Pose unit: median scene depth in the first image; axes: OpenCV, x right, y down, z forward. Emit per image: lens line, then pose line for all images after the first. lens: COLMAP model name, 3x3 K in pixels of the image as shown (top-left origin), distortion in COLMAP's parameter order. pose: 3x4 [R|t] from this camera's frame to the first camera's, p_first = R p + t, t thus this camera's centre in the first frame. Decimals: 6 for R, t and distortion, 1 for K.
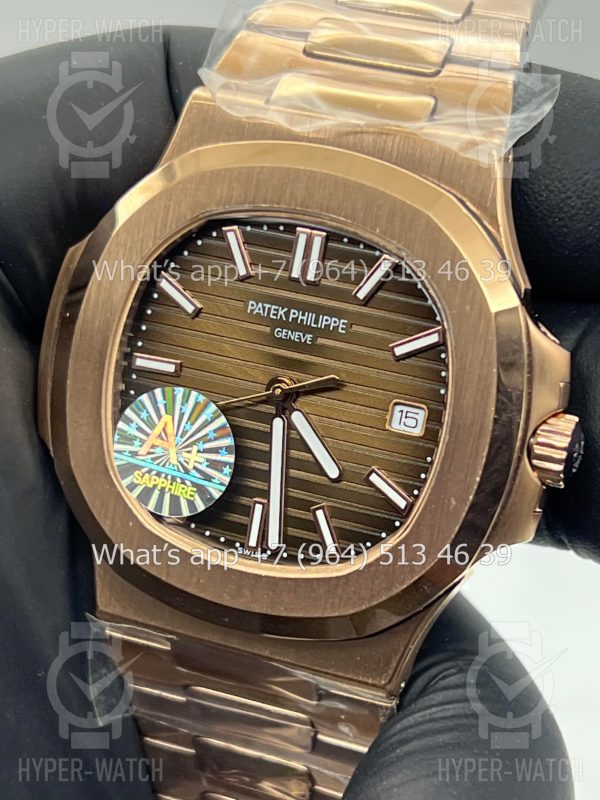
lens RADIAL K [[1884.6, 0, 300.0], [0, 1884.6, 400.0], [0, 0, 1]] dist [0.248919, 0.066241]
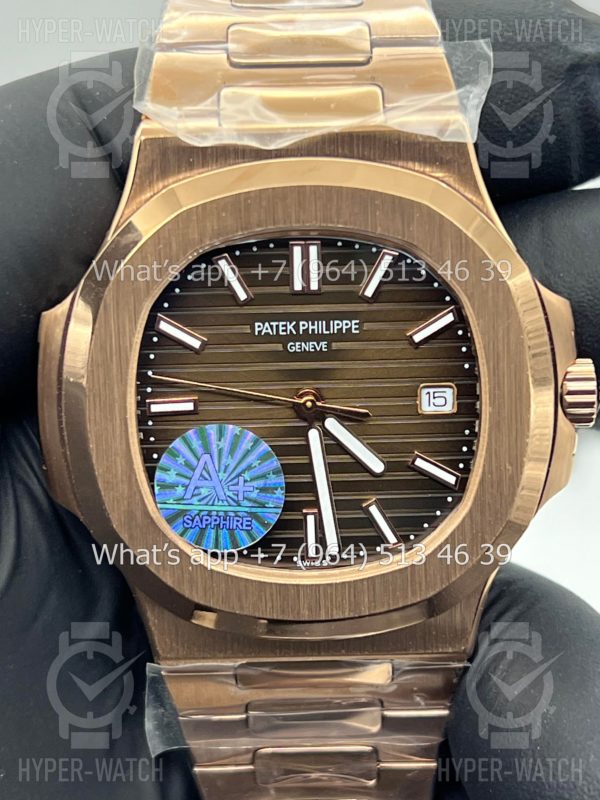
lens RADIAL K [[1884.6, 0, 300.0], [0, 1884.6, 400.0], [0, 0, 1]] dist [0.248919, 0.066241]
pose [[0.922795, -0.250696, 0.292577, -0.310313], [0.226331, 0.967246, 0.114933, -0.123600], [-0.311807, -0.039840, 0.949310, 0.040380]]
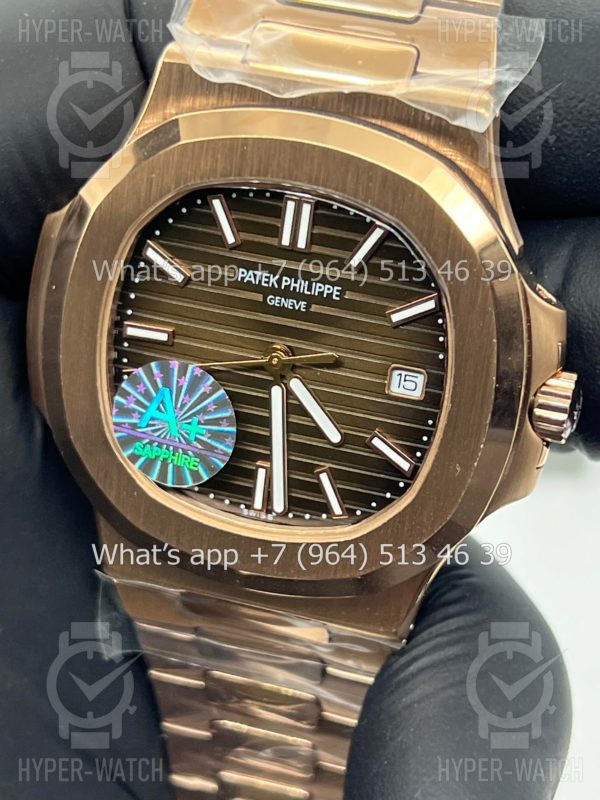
lens RADIAL K [[1884.6, 0, 300.0], [0, 1884.6, 400.0], [0, 0, 1]] dist [0.248919, 0.066241]
pose [[0.996621, -0.067039, 0.047452, -0.047141], [0.056977, 0.980426, 0.188465, -0.170817], [-0.059158, -0.185124, 0.980933, 0.016166]]
